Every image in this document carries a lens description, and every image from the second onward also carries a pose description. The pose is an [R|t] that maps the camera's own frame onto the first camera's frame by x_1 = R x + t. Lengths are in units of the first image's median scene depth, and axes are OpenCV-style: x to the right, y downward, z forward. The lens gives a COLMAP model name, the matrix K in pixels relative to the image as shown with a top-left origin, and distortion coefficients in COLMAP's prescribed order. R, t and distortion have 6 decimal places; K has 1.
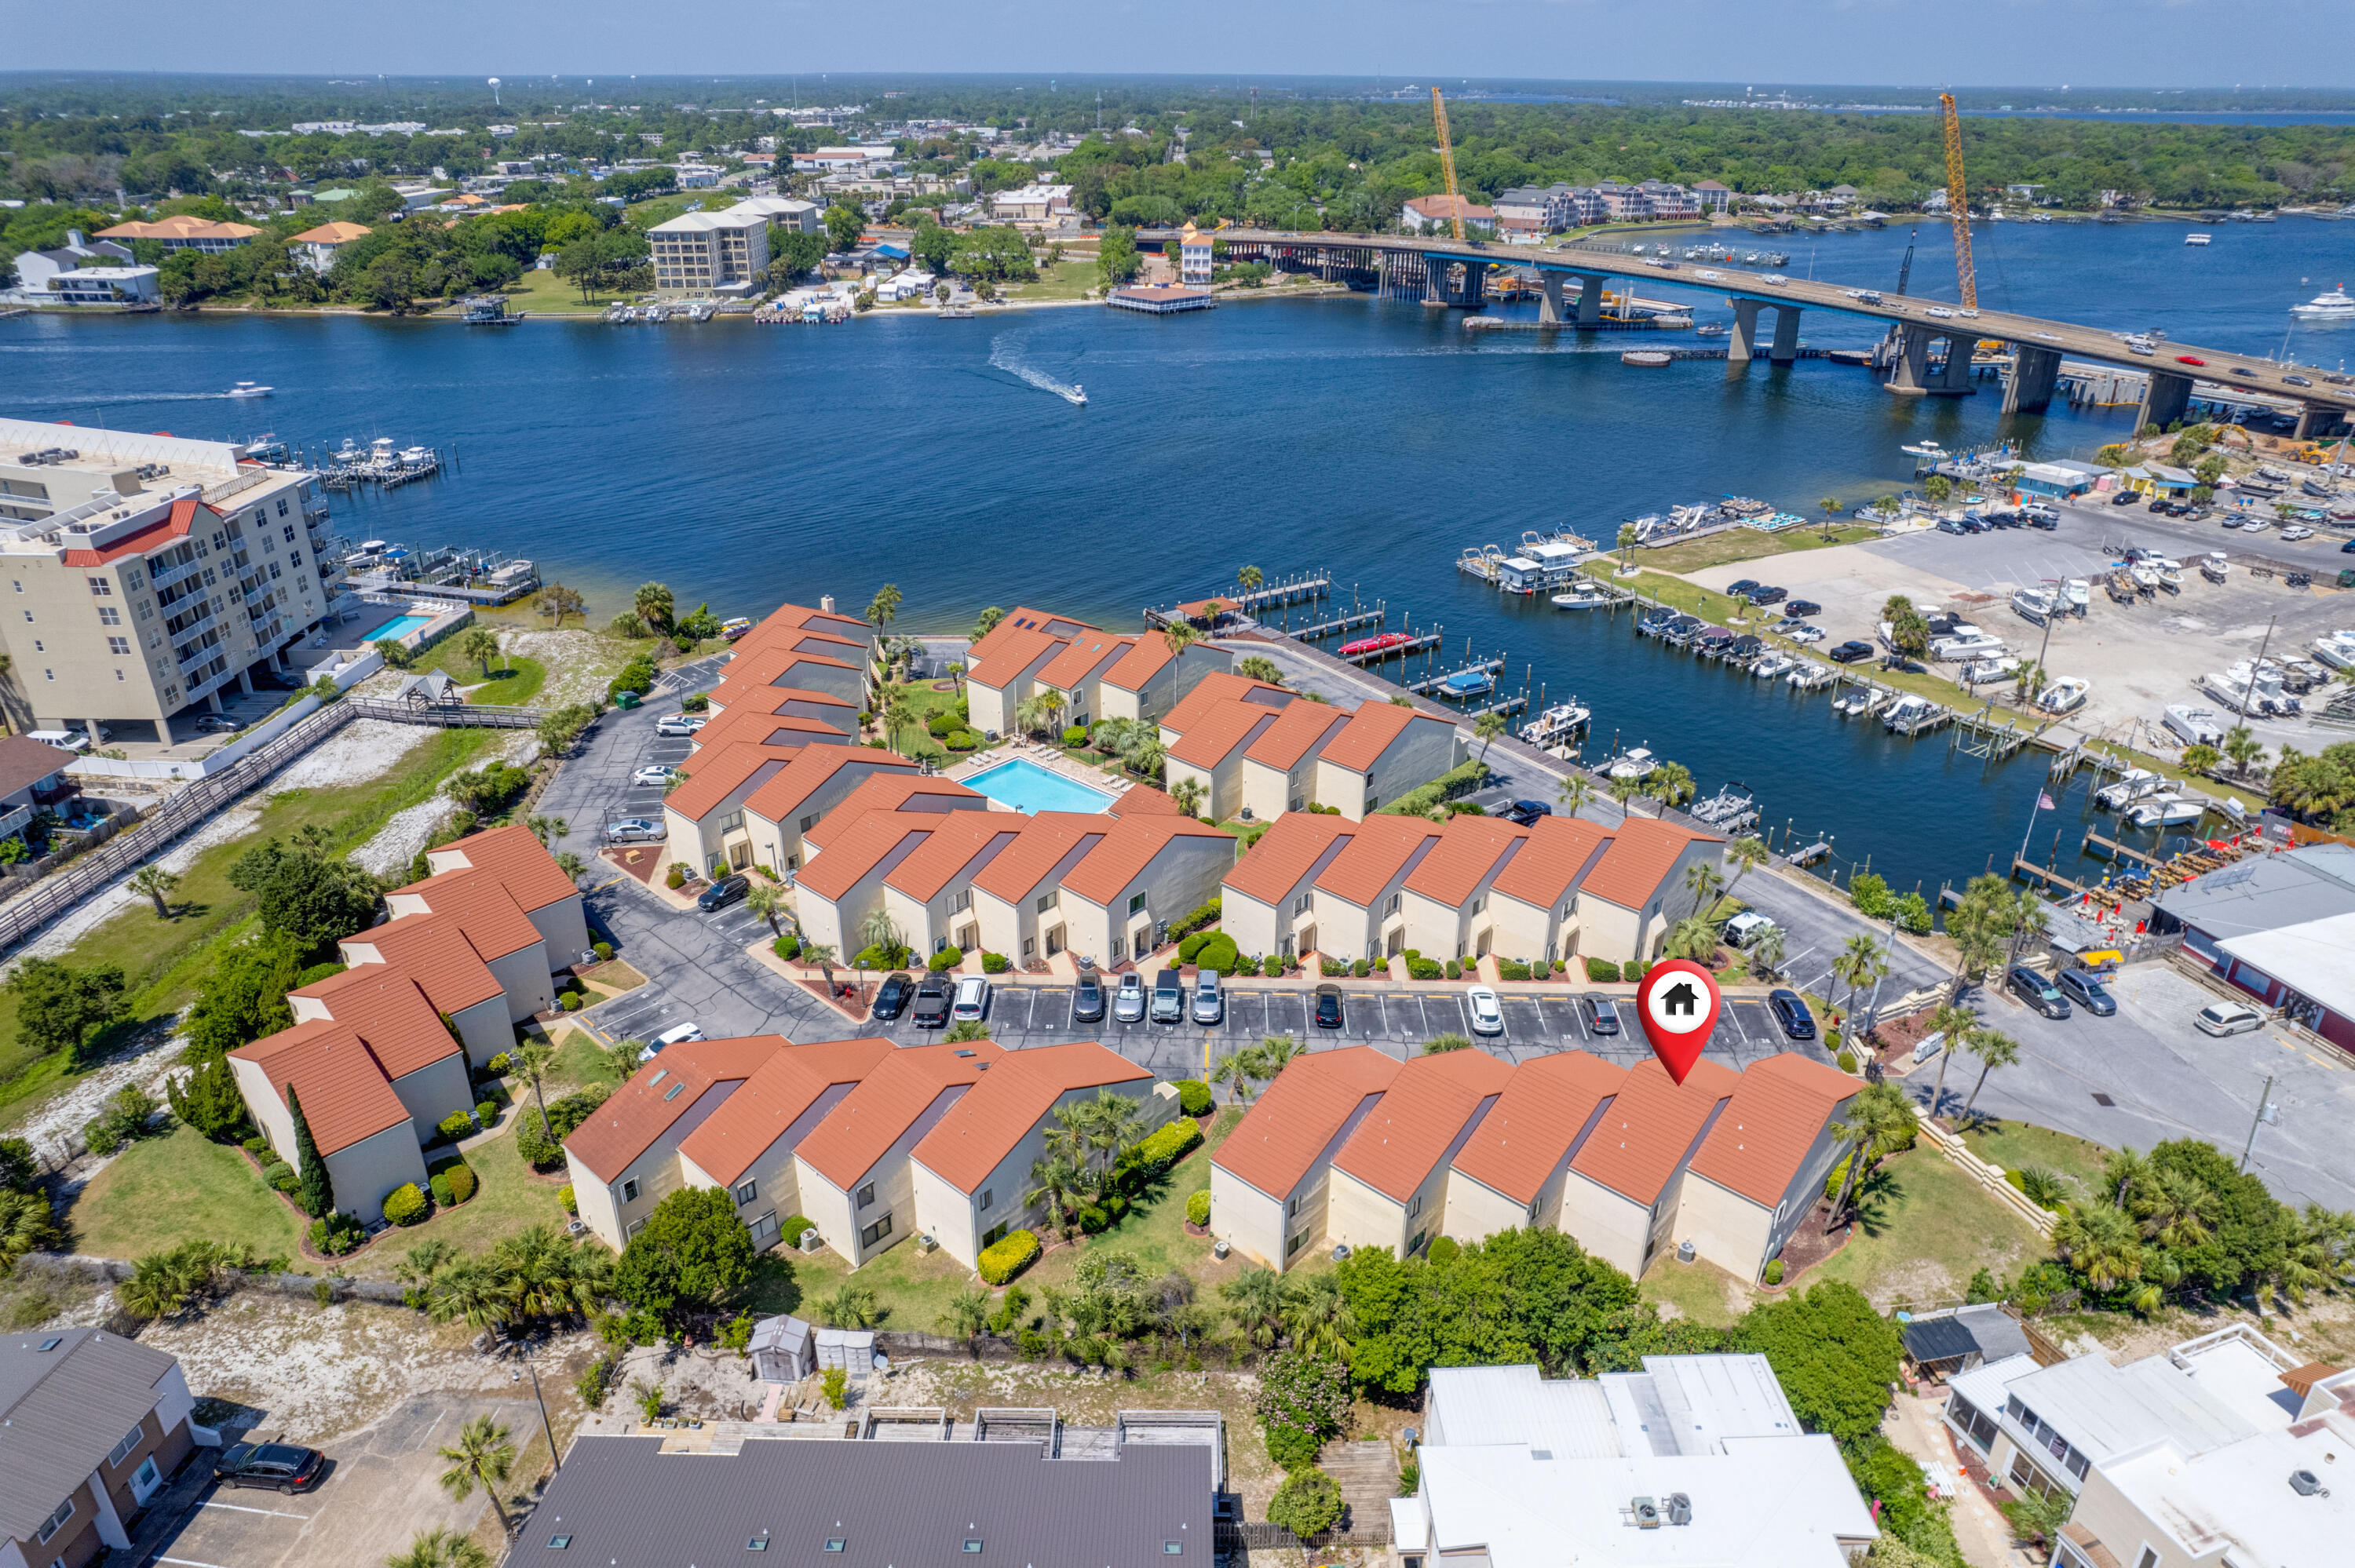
lens RADIAL K [[1522.6, 0, 1177.5], [0, 1522.6, 784.0], [0, 0, 1]] dist [-0.087284, 0.086318]
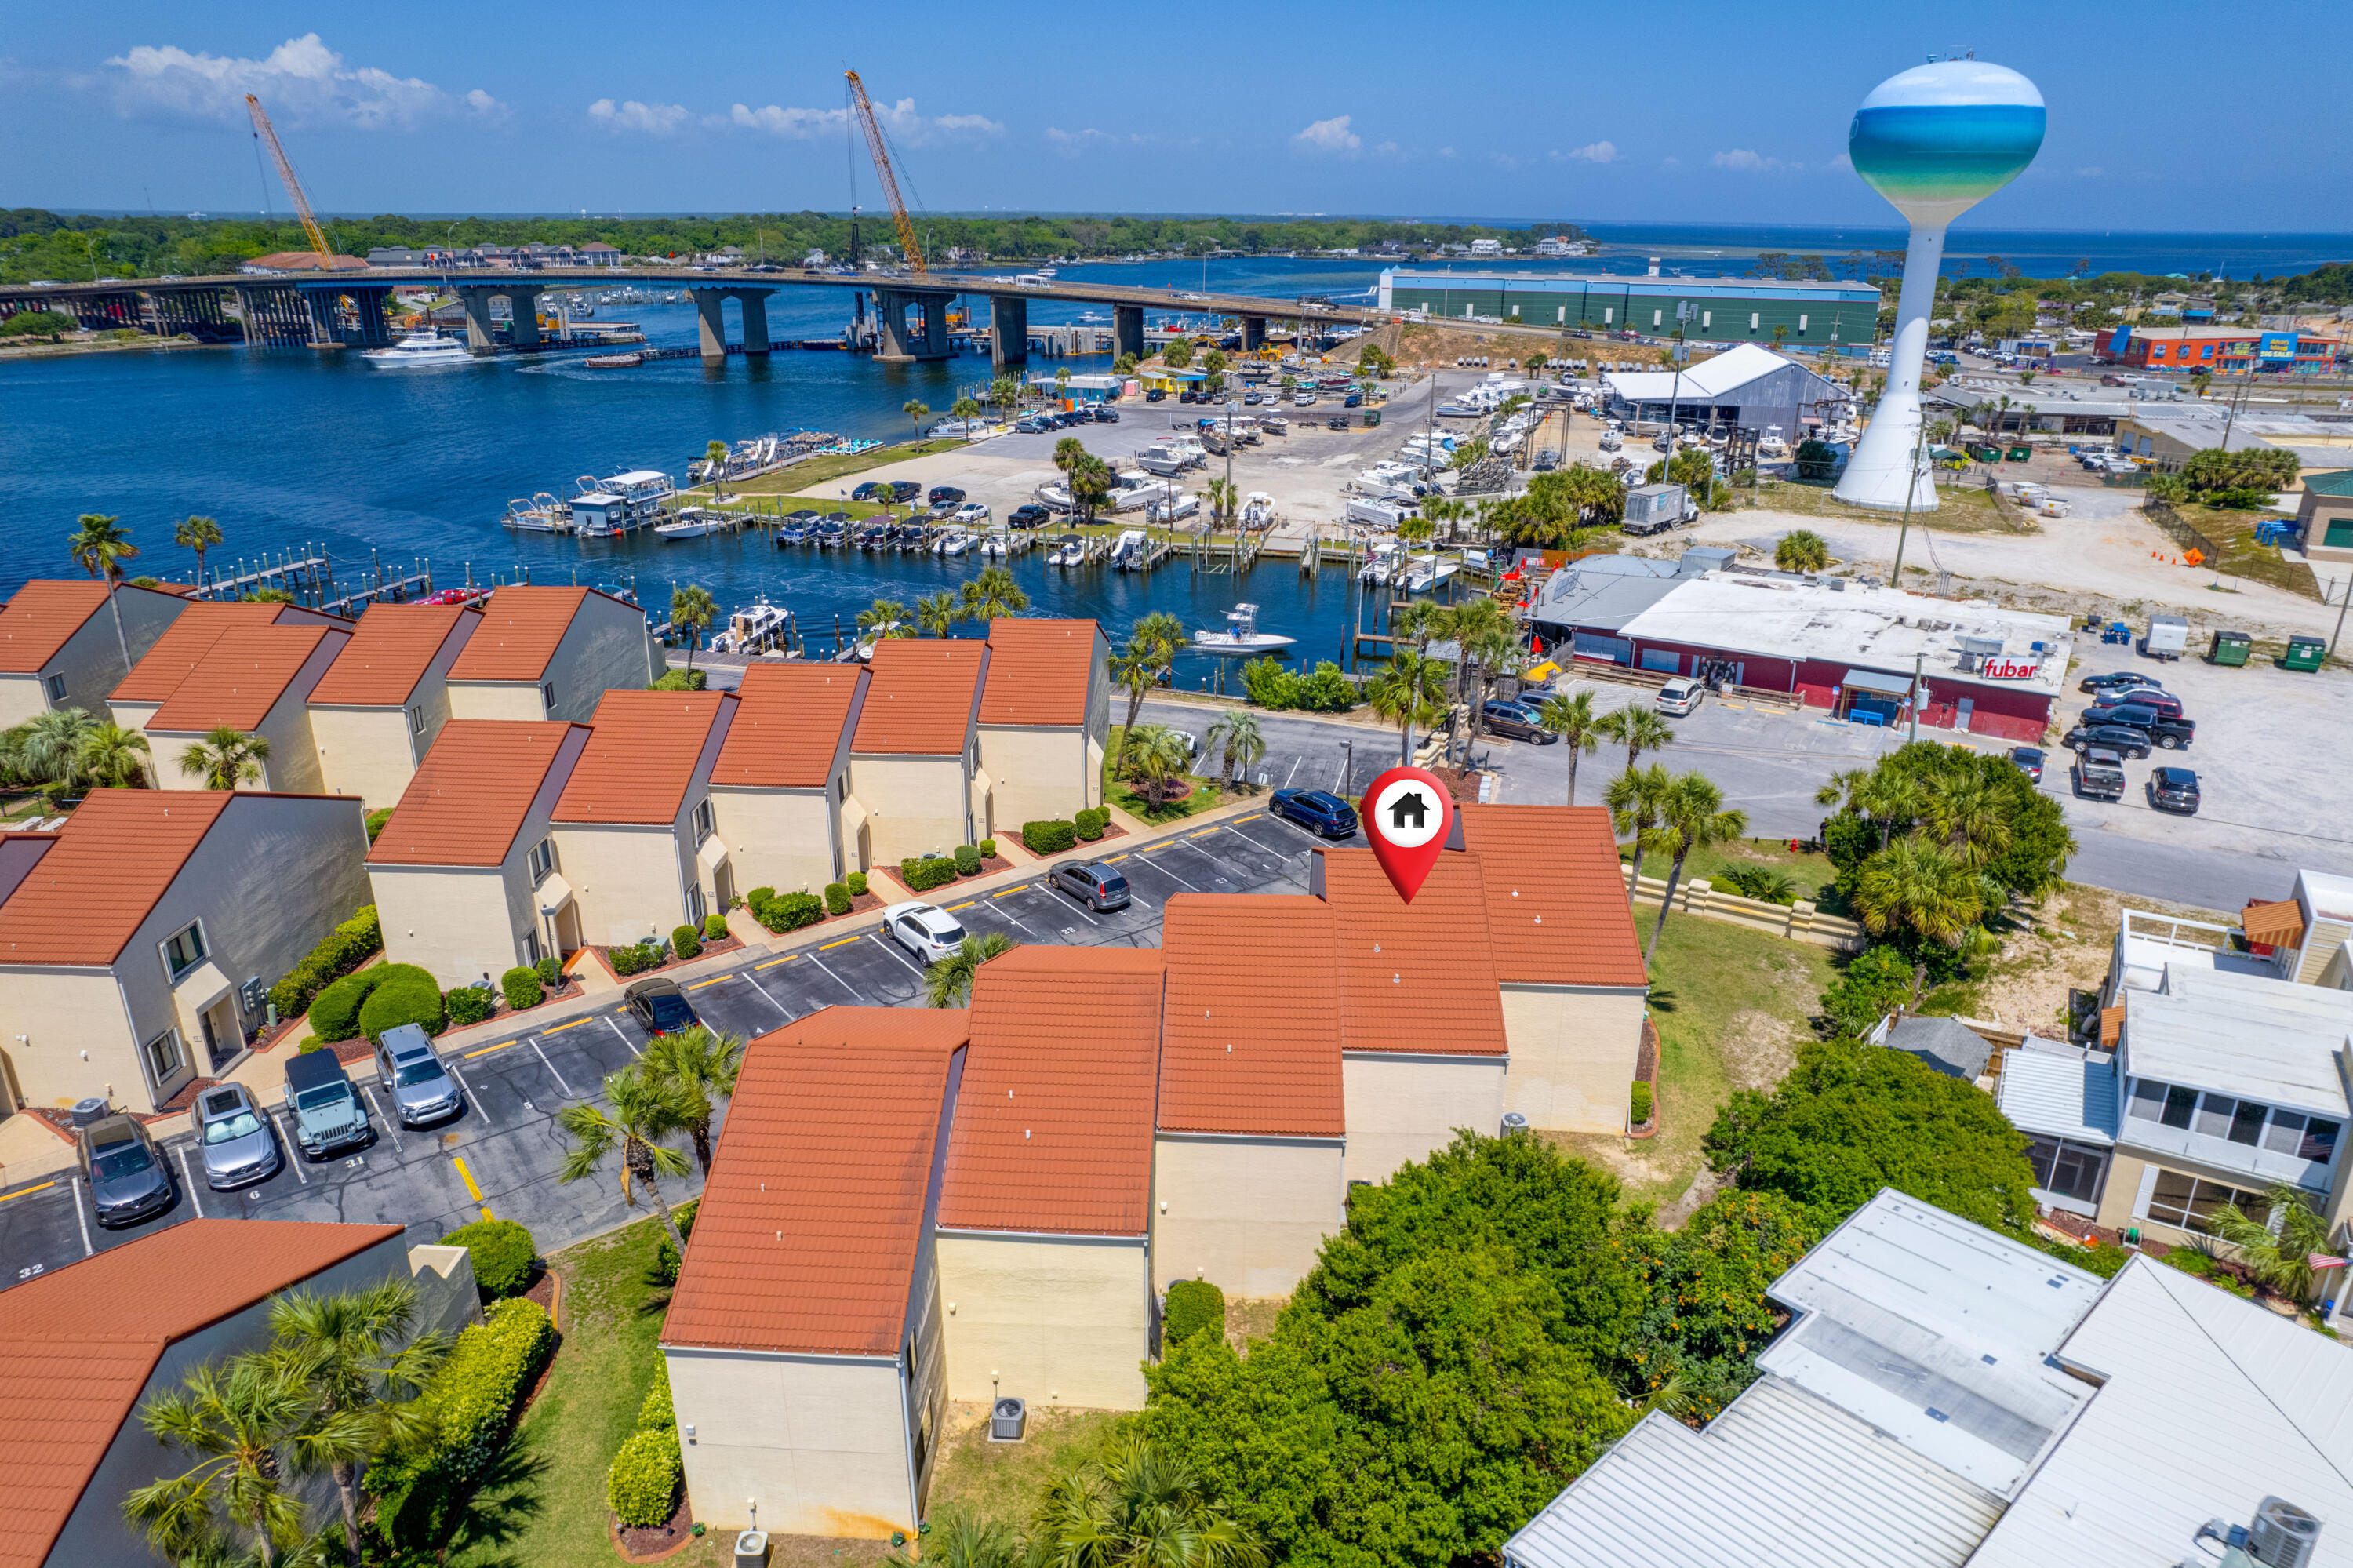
lens RADIAL K [[1521.6, 0, 1176.5], [0, 1521.6, 784.0], [0, 0, 1]] dist [-0.087284, 0.086318]
pose [[0.767155, -0.232039, 0.598023, -0.053904], [0.280474, 0.959779, 0.012607, 0.108127], [-0.576895, 0.158058, 0.801380, 0.450758]]
